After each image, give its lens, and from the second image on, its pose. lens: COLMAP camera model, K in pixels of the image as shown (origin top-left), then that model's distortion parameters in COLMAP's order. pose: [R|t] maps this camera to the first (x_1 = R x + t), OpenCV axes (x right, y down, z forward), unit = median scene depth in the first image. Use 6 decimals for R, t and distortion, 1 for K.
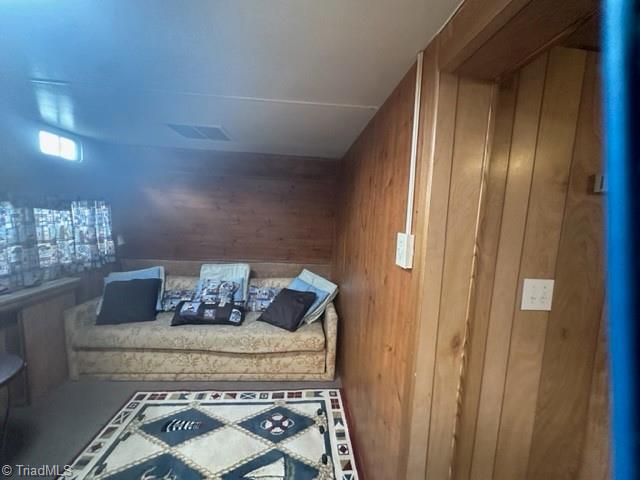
lens RADIAL K [[253.4, 0, 320.0], [0, 253.4, 240.0], [0, 0, 1]] dist [0.001541, 0.000269]
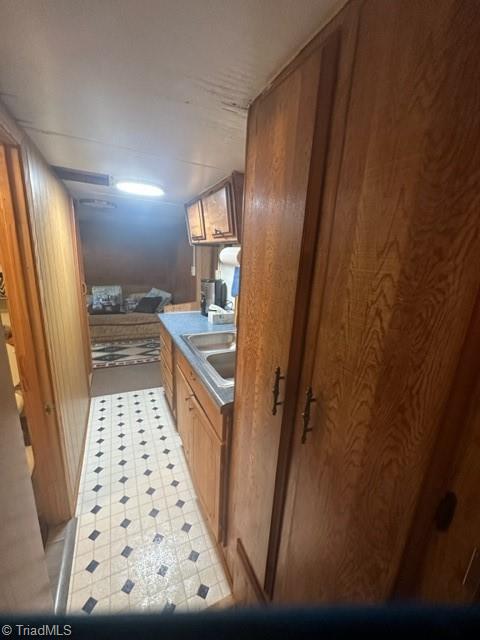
lens RADIAL K [[253.4, 0, 240.0], [0, 253.4, 320.0], [0, 0, 1]] dist [0.001541, 0.000269]
pose [[0.926562, -0.078823, 0.367791, -0.212448], [0.020750, 0.987019, 0.159260, 0.076239], [-0.375570, -0.139933, 0.916169, -1.275251]]
